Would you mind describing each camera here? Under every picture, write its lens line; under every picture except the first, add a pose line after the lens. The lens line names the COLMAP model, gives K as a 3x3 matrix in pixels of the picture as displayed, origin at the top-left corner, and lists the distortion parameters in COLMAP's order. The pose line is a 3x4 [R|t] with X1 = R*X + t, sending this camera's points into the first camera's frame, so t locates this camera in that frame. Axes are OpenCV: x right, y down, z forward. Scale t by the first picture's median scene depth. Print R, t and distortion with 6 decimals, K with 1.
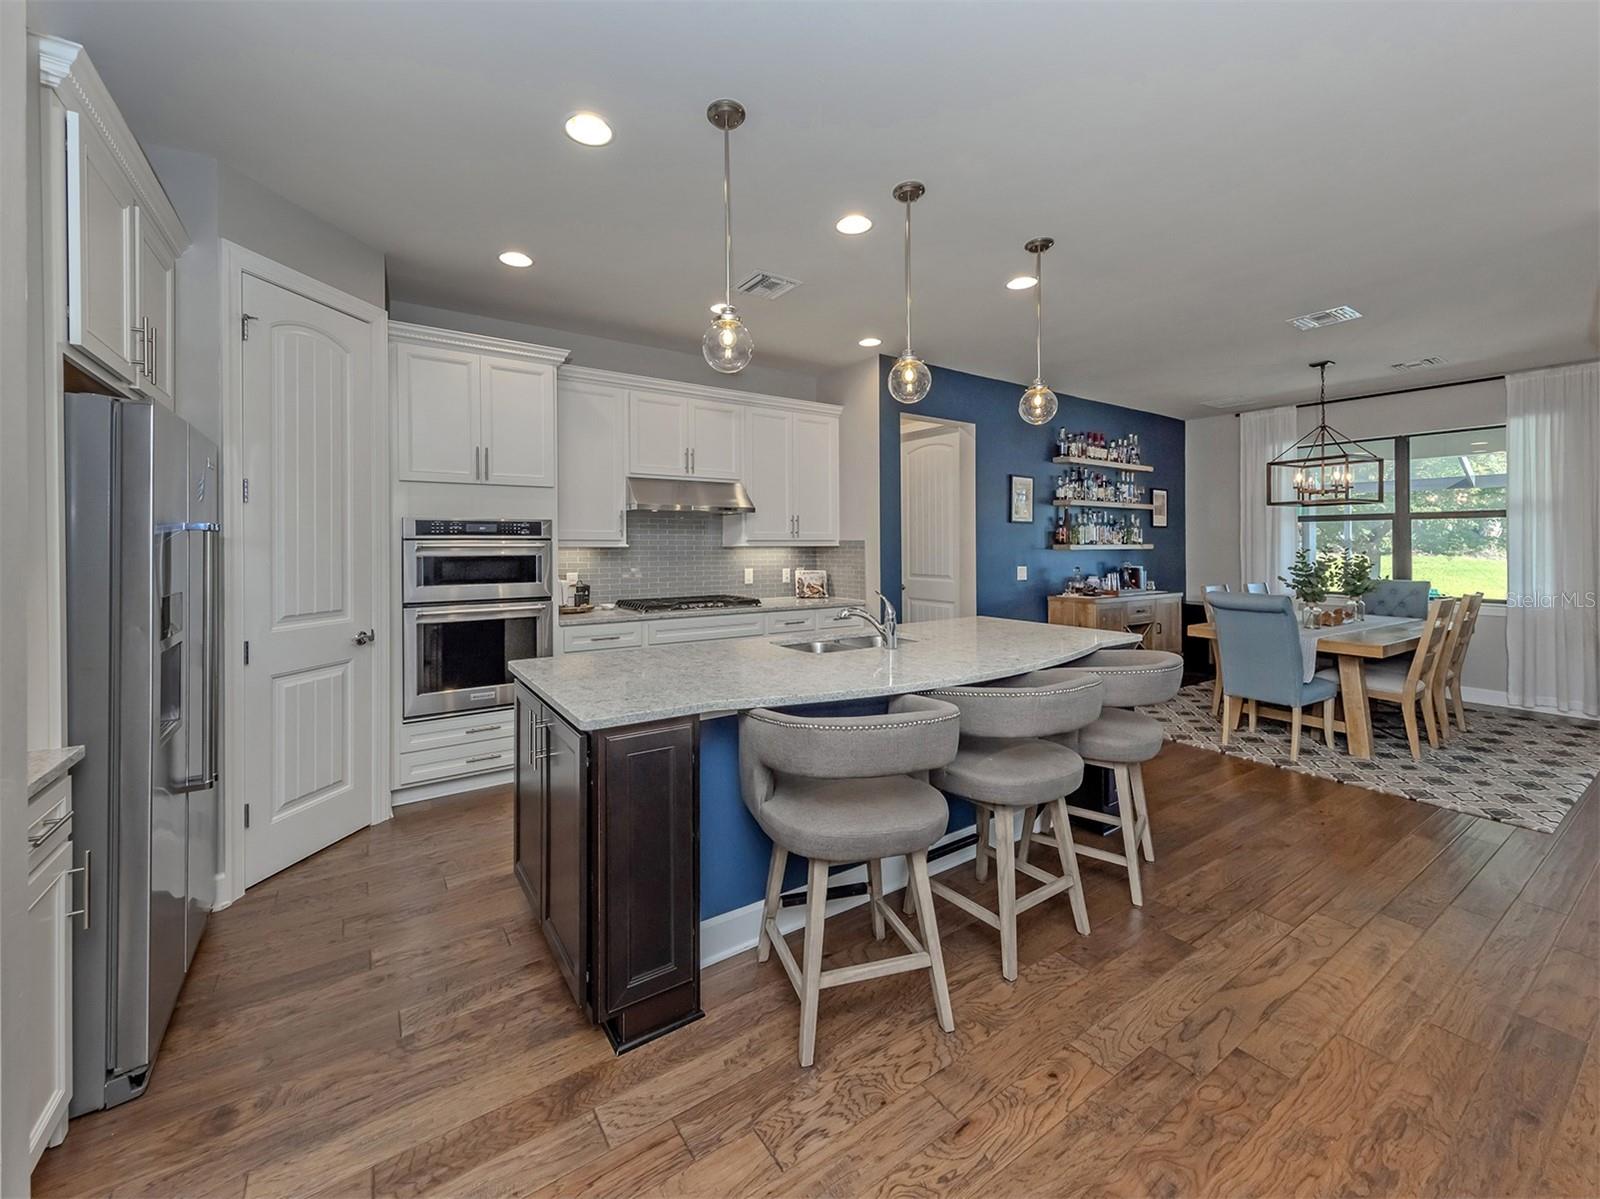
lens RADIAL K [[631.6, 0, 765.1], [0, 631.6, 548.2], [0, 0, 1]] dist [0.011187, -0.001896]
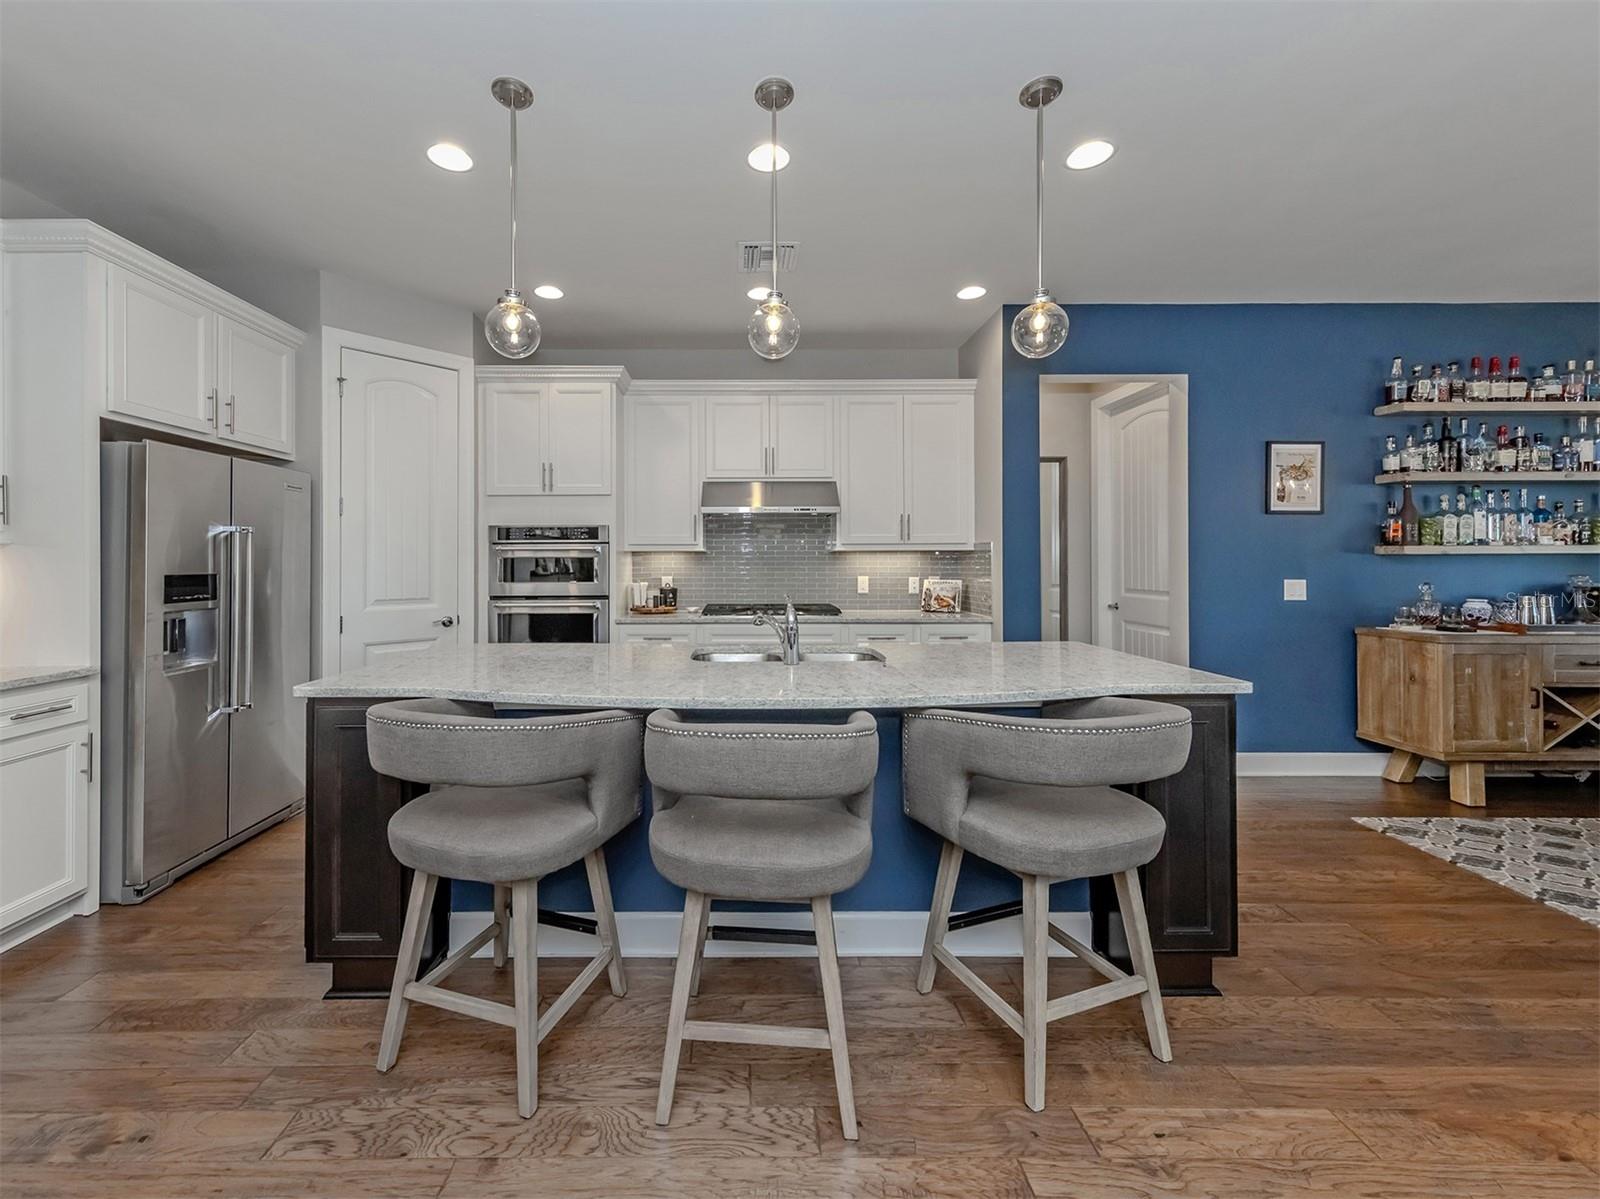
lens RADIAL K [[631.6, 0, 749.7], [0, 631.6, 566.2], [0, 0, 1]] dist [0.011187, -0.001896]
pose [[0.842805, 0.001464, -0.538216, 0.334195], [-0.002137, 0.999998, -0.000626, 0.019561], [0.538214, 0.001678, 0.842806, 0.162783]]
